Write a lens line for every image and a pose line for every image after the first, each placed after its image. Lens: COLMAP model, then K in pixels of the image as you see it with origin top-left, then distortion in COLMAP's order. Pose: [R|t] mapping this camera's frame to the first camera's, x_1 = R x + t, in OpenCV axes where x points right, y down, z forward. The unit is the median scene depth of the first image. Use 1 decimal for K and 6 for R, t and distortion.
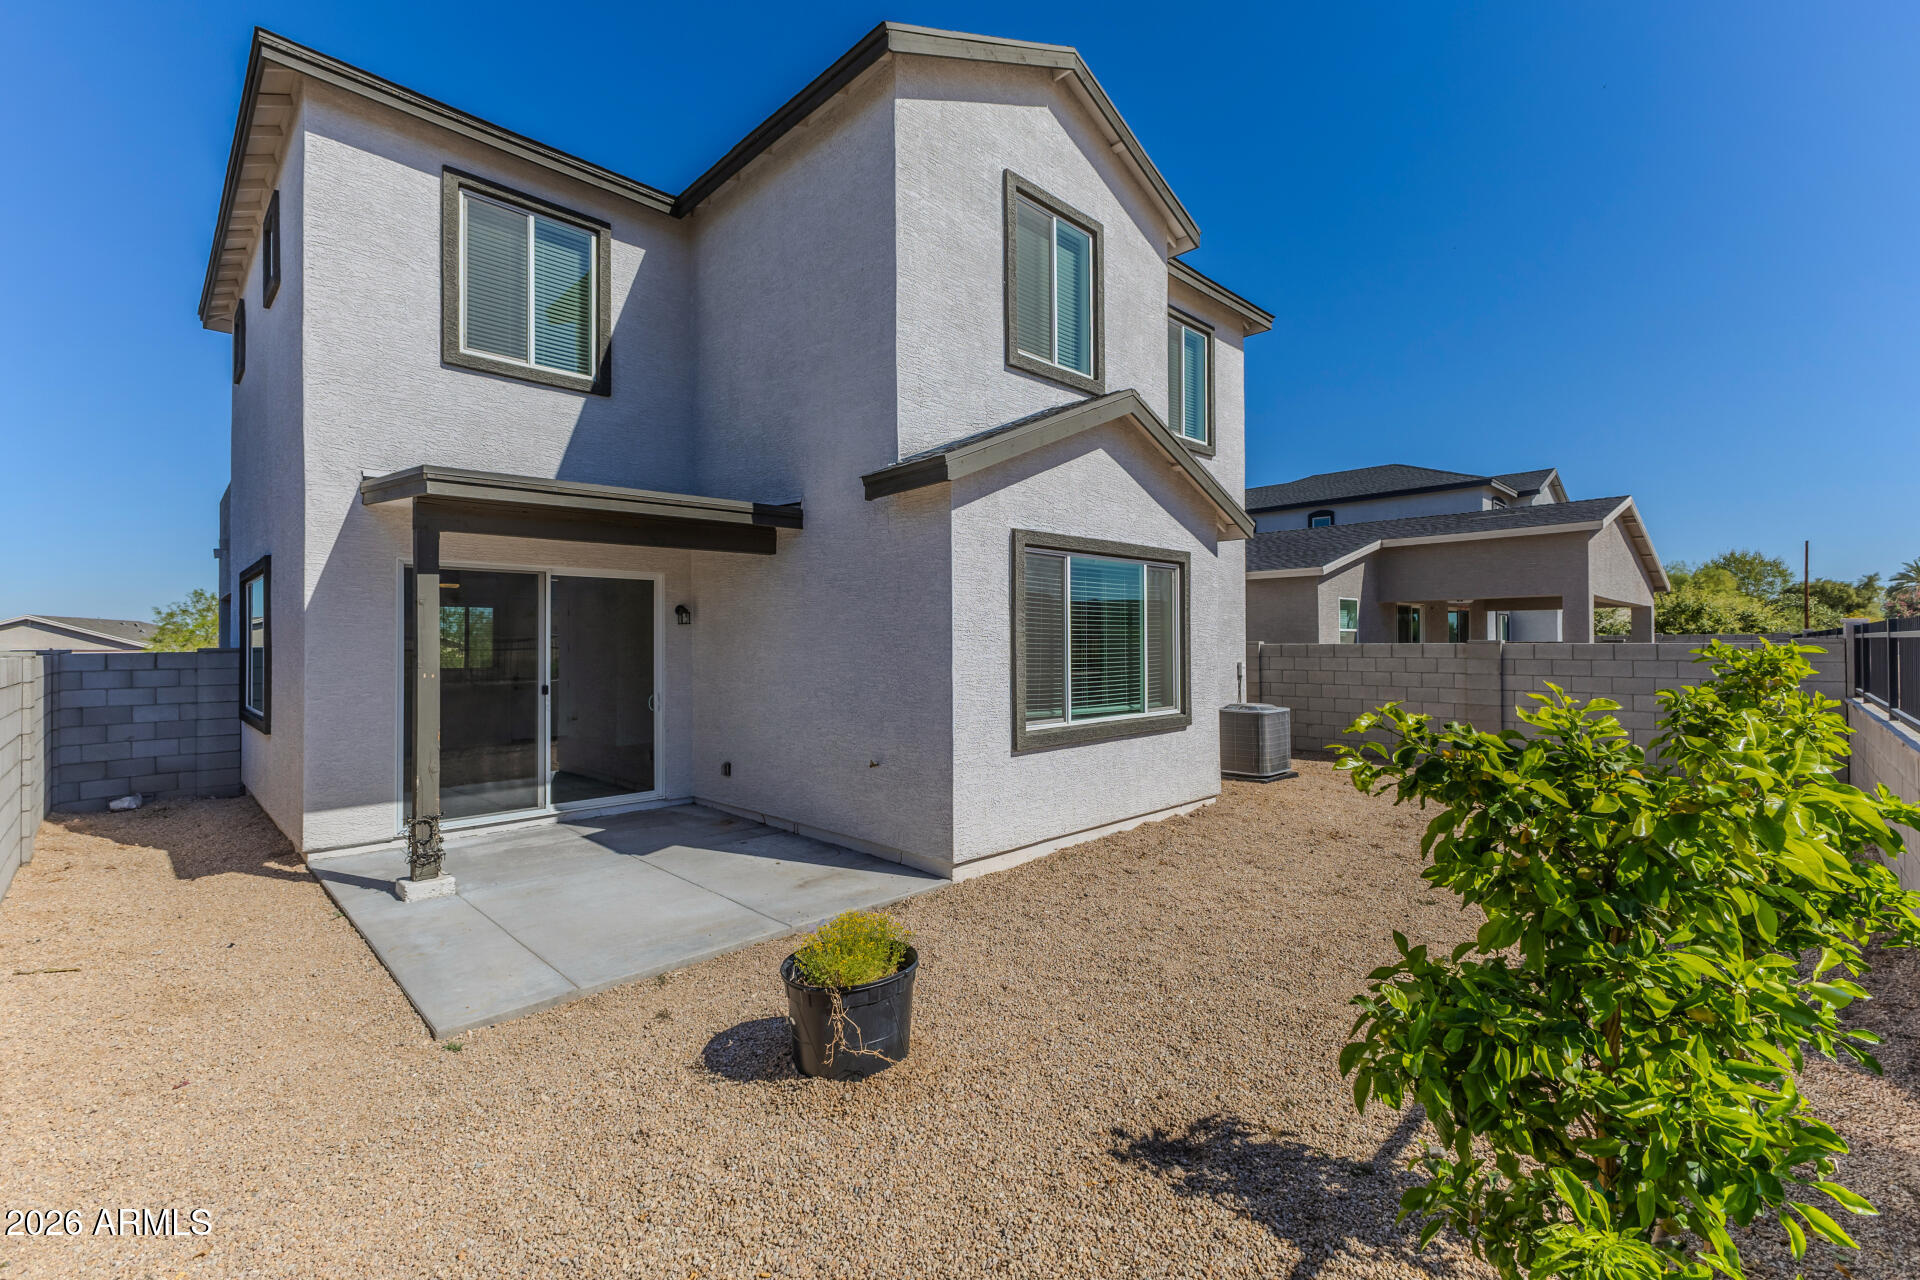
lens RADIAL K [[834.9, 0, 955.3], [0, 834.9, 640.4], [0, 0, 1]] dist [0.009900, -0.000041]
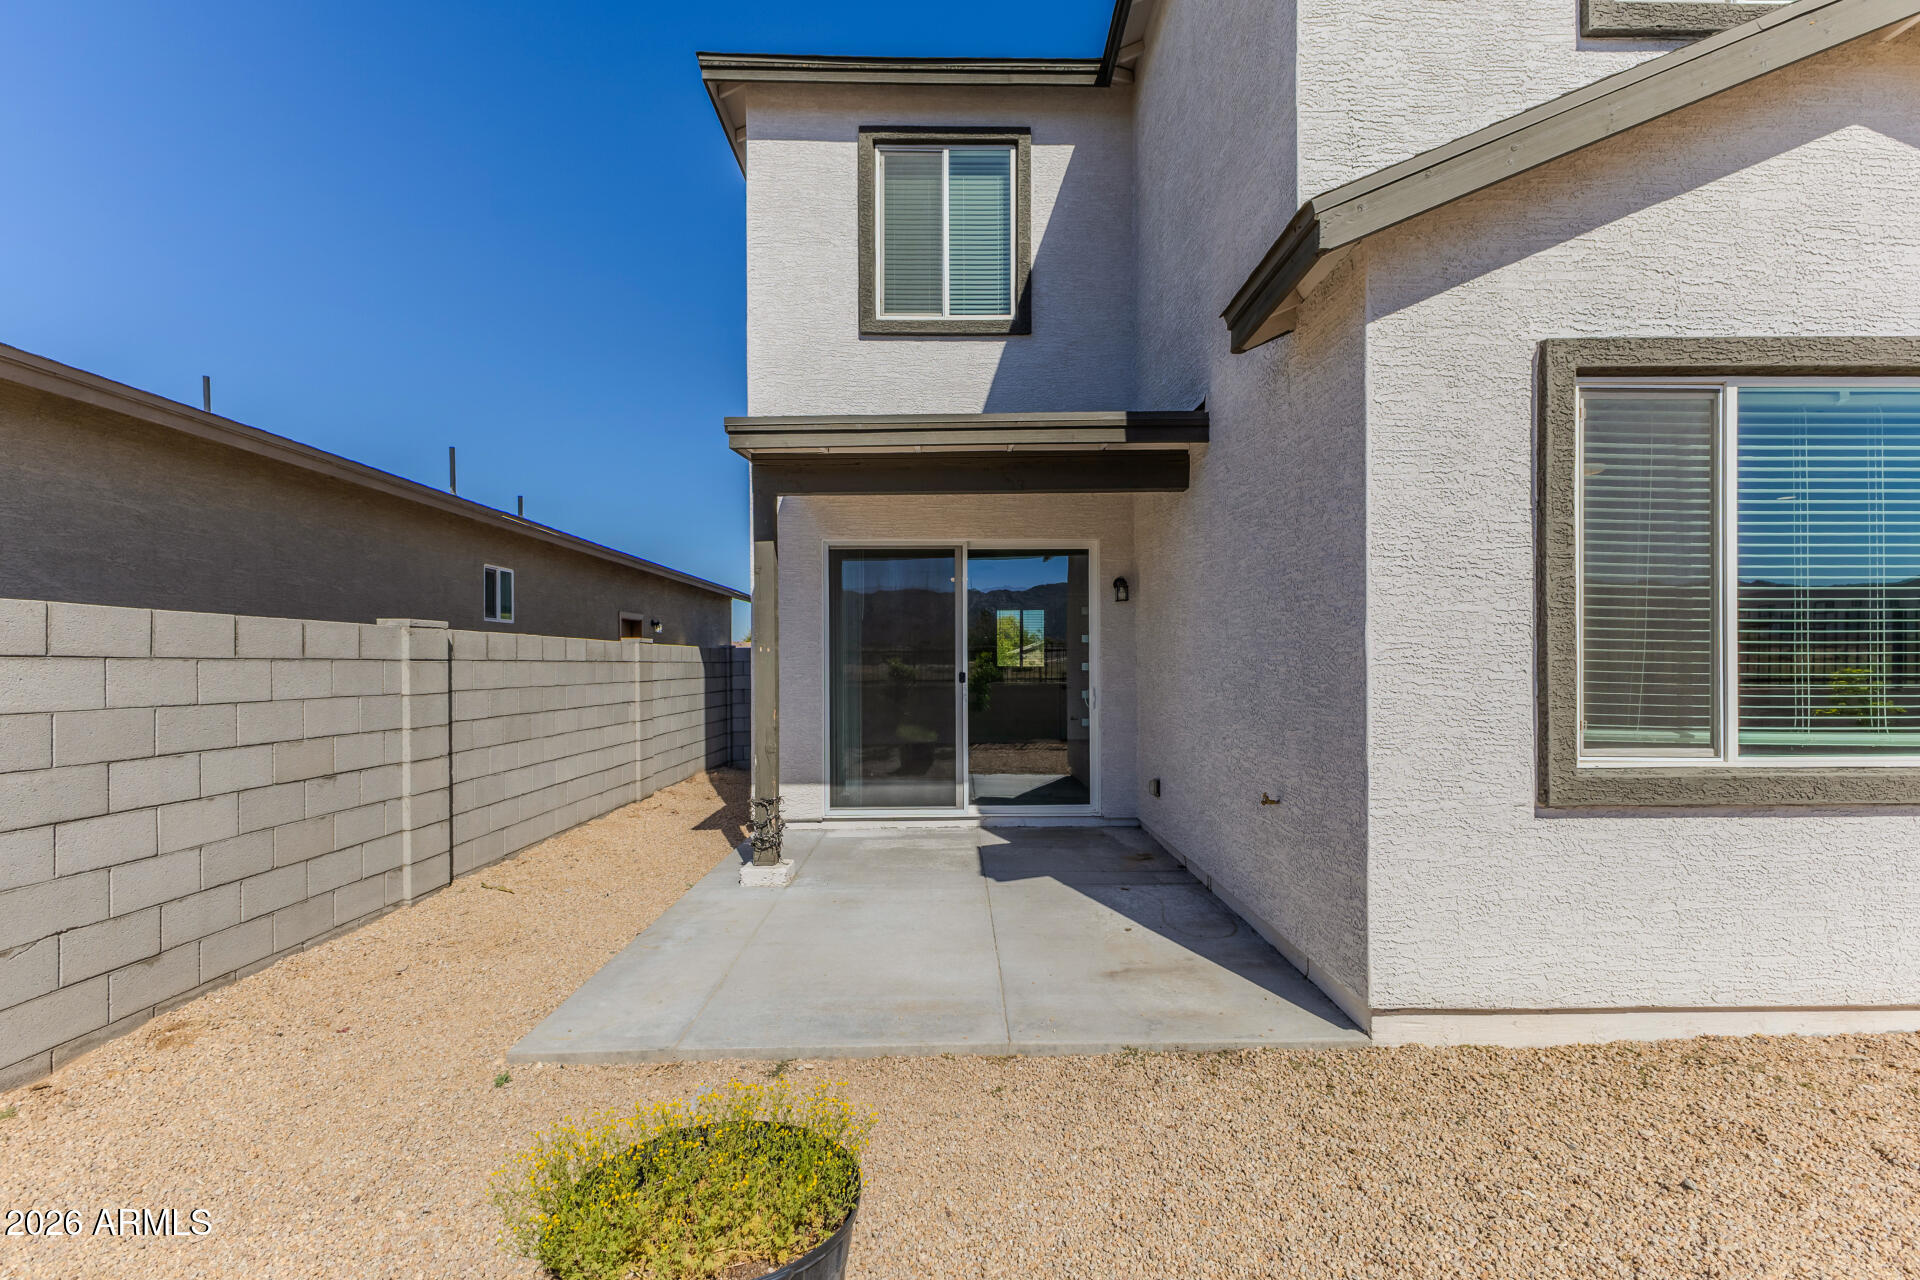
lens RADIAL K [[845.3, 0, 963.6], [0, 845.3, 664.9], [0, 0, 1]] dist [0.009252, -0.000440]
pose [[0.723405, 0.004167, -0.690411, 0.149421], [0.002053, 0.999964, 0.008187, 0.041977], [0.690421, -0.007339, 0.723371, 0.375873]]
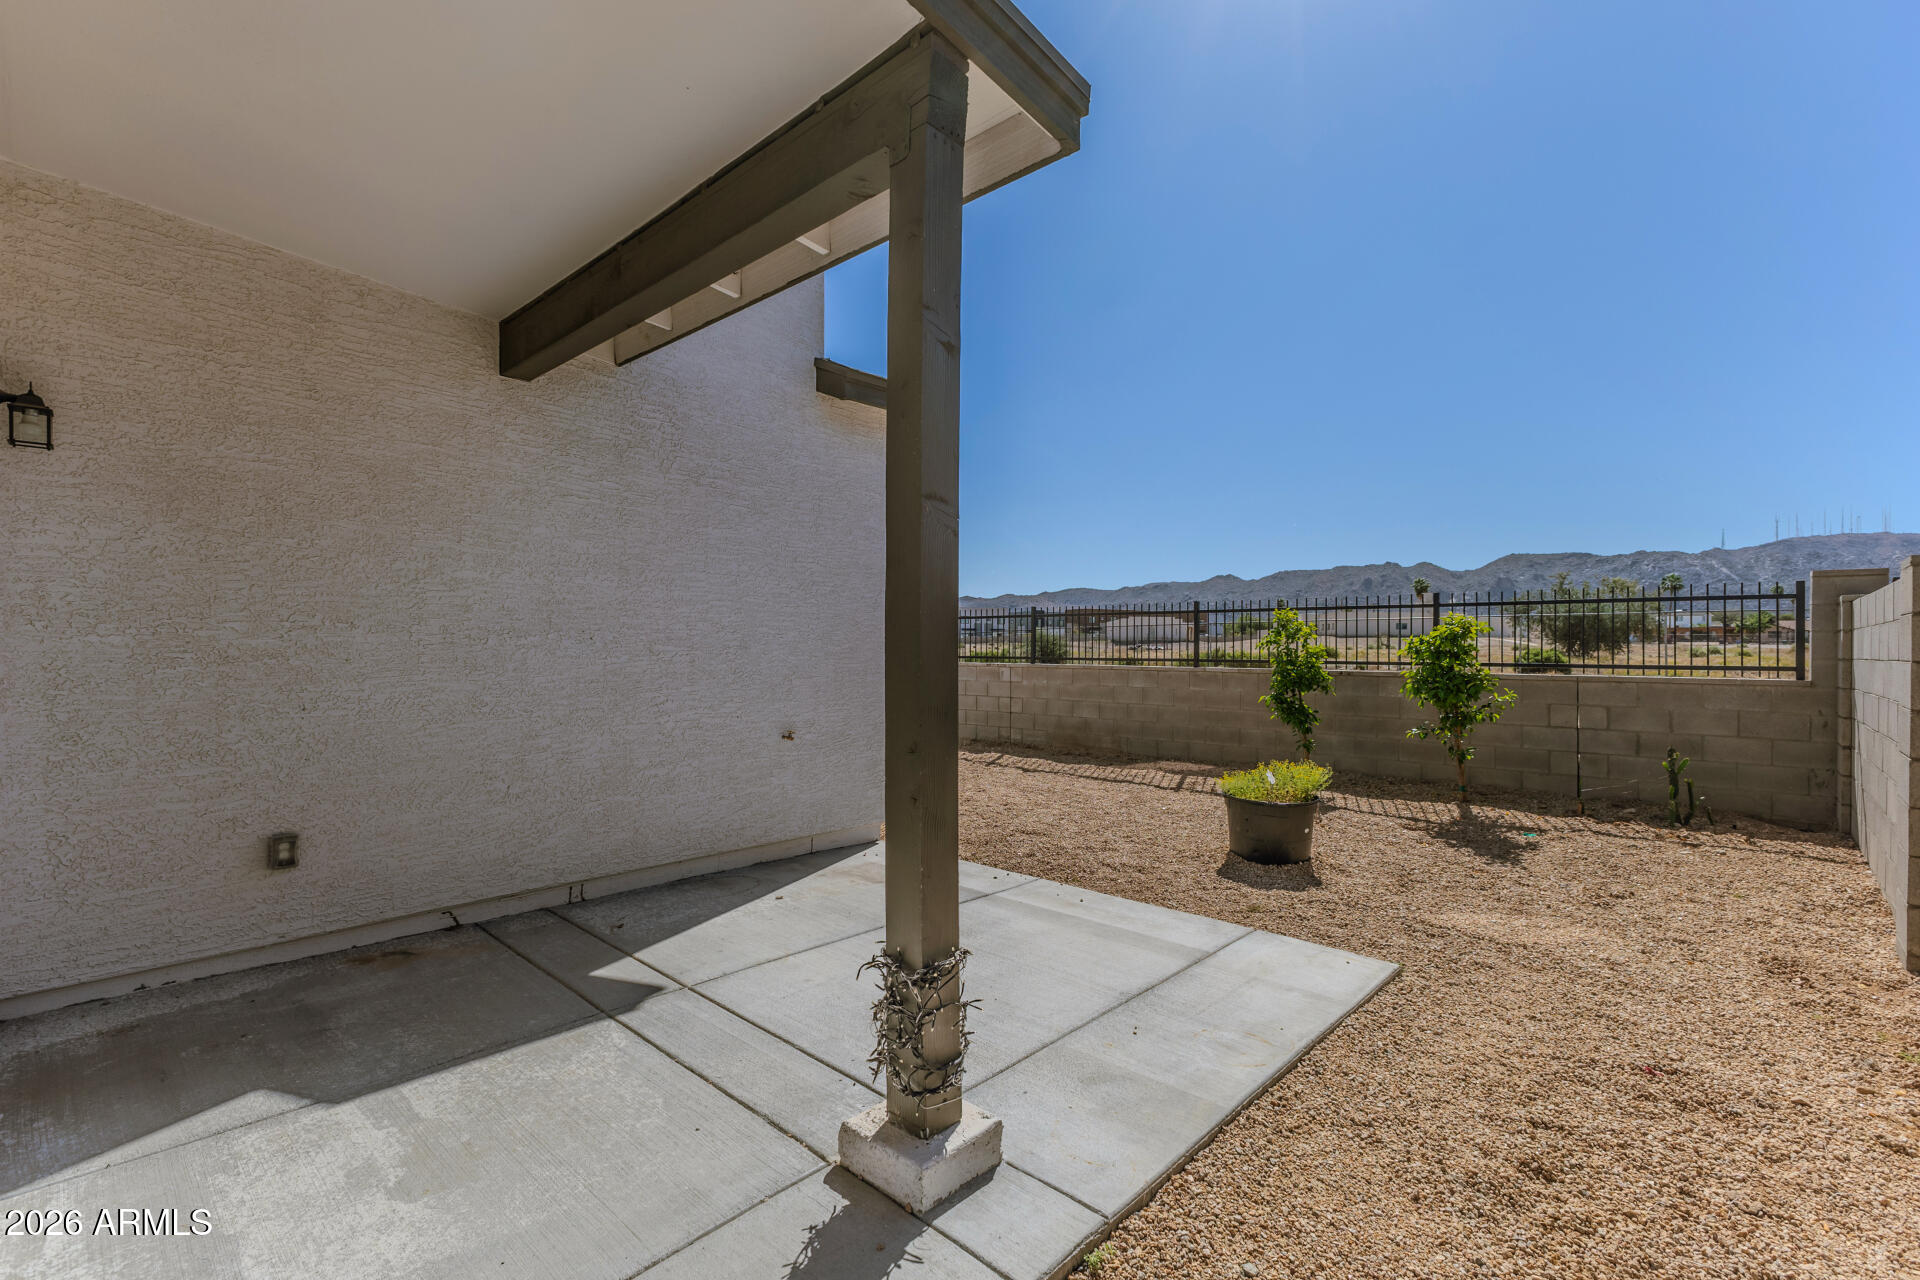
lens RADIAL K [[836.4, 0, 956.4], [0, 836.4, 638.8], [0, 0, 1]] dist [0.004609, -0.000081]
pose [[-0.052085, 0.014462, 0.998538, -0.796150], [-0.014316, 0.999782, -0.015226, 0.063296], [-0.998540, -0.015088, -0.051867, 0.814156]]
